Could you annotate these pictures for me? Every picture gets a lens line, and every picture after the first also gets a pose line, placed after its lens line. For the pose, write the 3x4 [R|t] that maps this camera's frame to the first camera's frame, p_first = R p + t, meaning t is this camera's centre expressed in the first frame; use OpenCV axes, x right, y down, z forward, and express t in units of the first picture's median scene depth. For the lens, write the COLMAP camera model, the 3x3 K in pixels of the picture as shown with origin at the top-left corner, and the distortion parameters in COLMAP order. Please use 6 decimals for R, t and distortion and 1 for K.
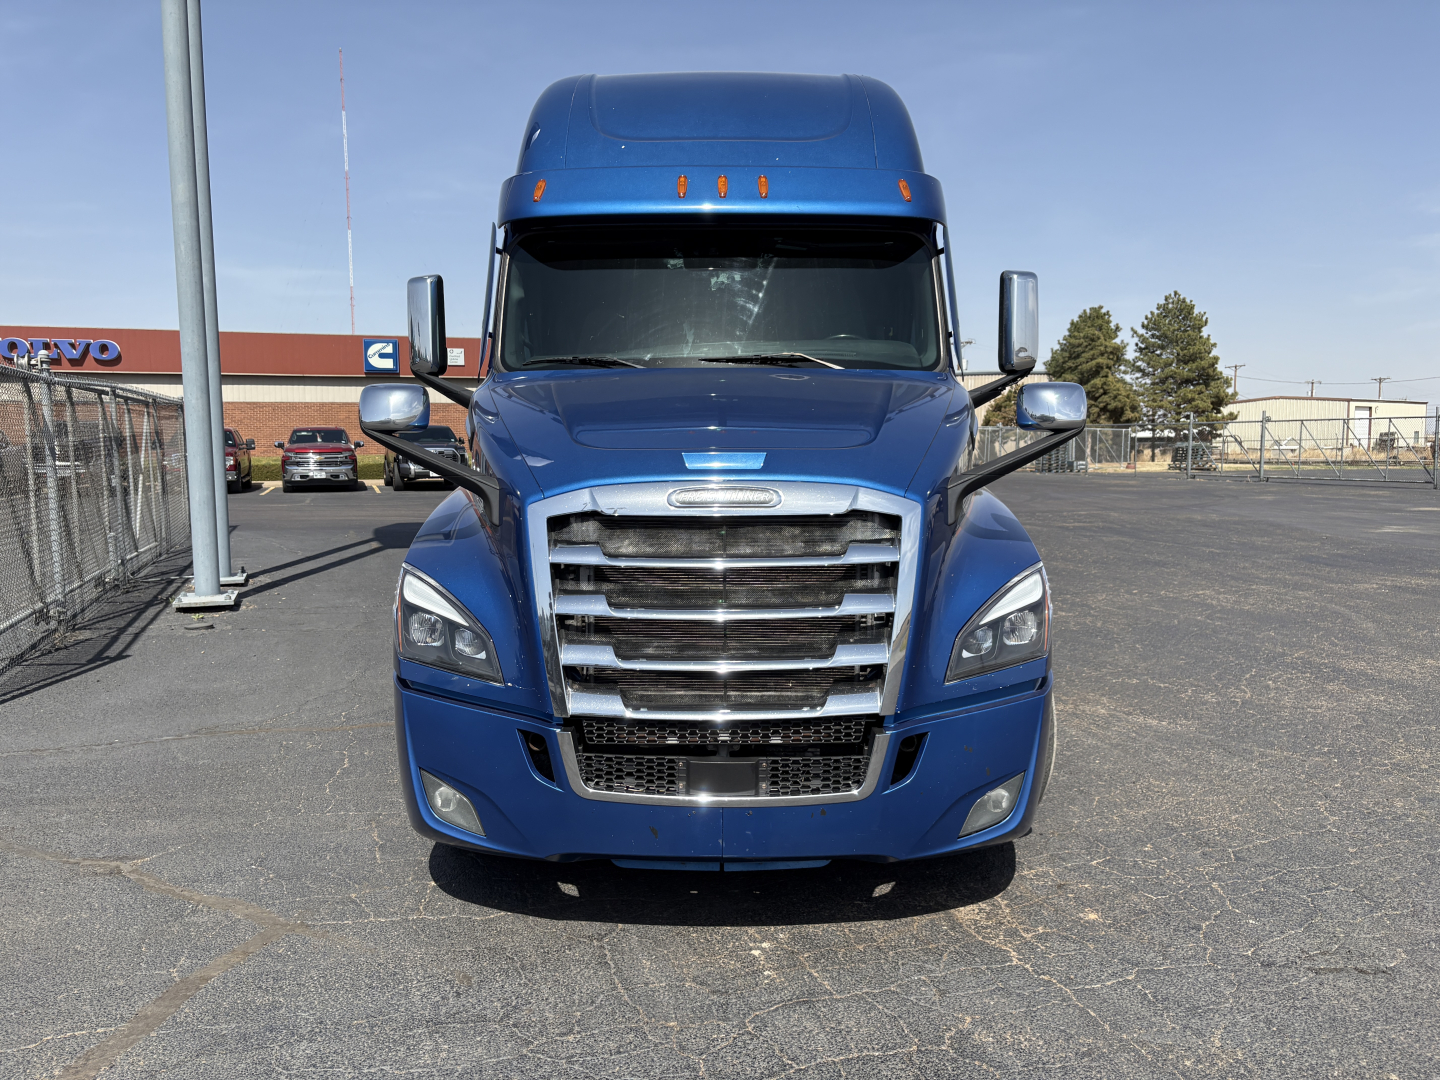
lens RADIAL K [[1109.4, 0, 717.9], [0, 1109.4, 516.8], [0, 0, 1]] dist [0.008814, 0.003100]
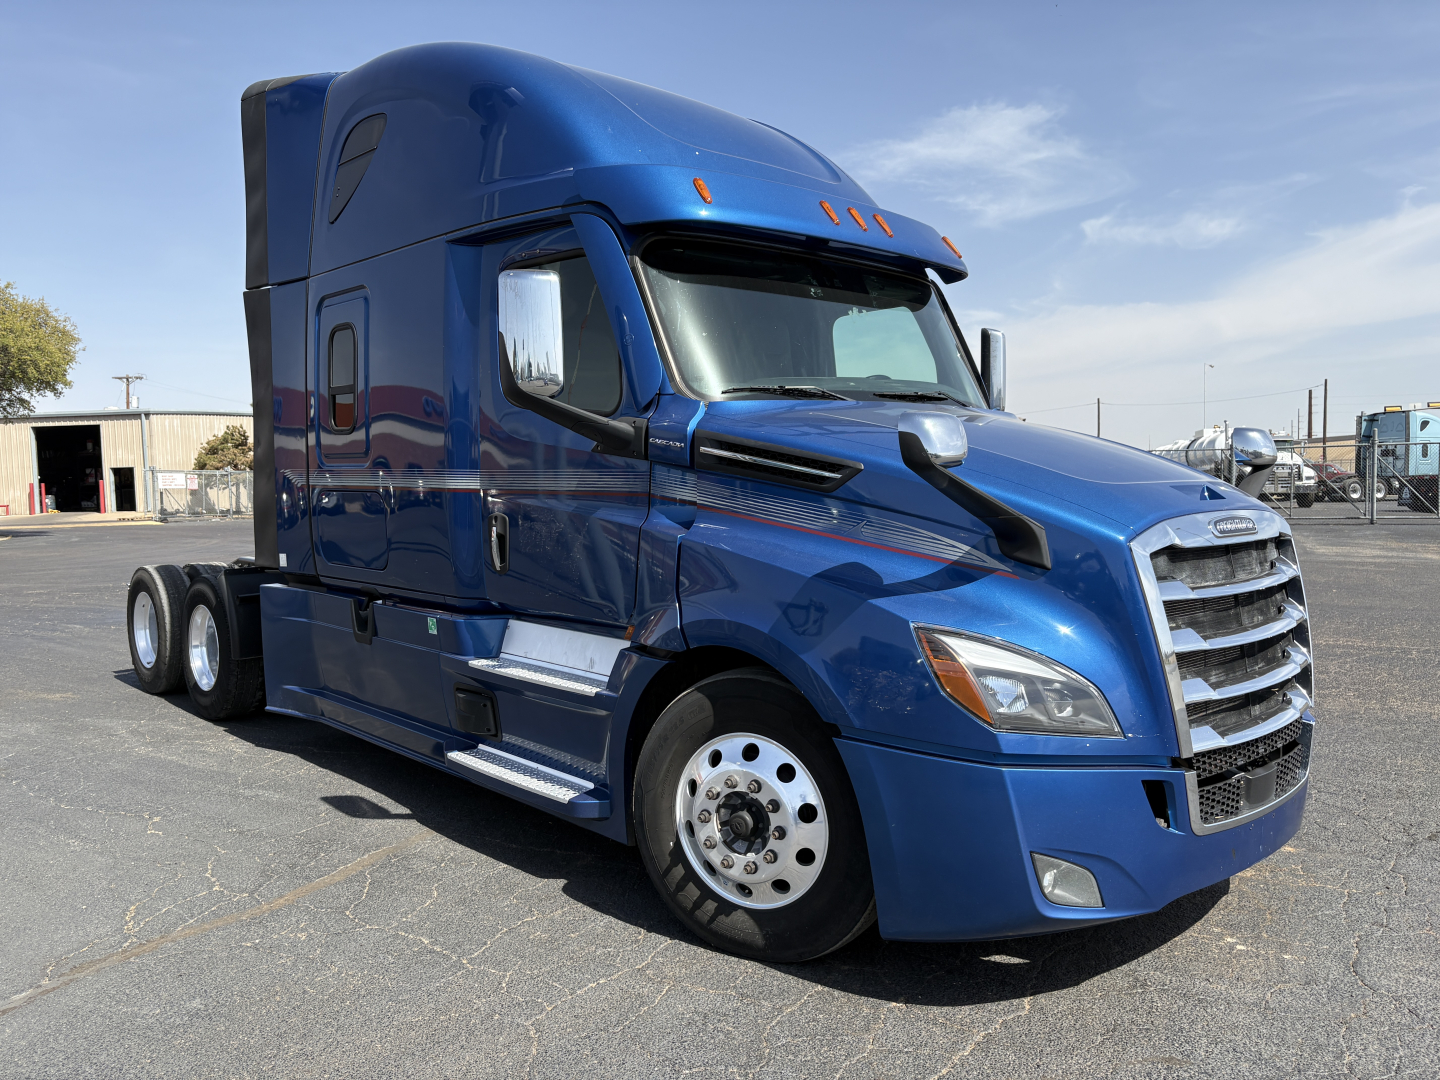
lens RADIAL K [[1086.0, 0, 723.1], [0, 1086.0, 562.0], [0, 0, 1]] dist [0.041941, -0.001066]
pose [[0.723120, -0.054816, 0.688544, -0.992354], [0.056905, 0.998185, 0.019705, -0.029160], [-0.688374, 0.024933, 0.724927, 0.533240]]
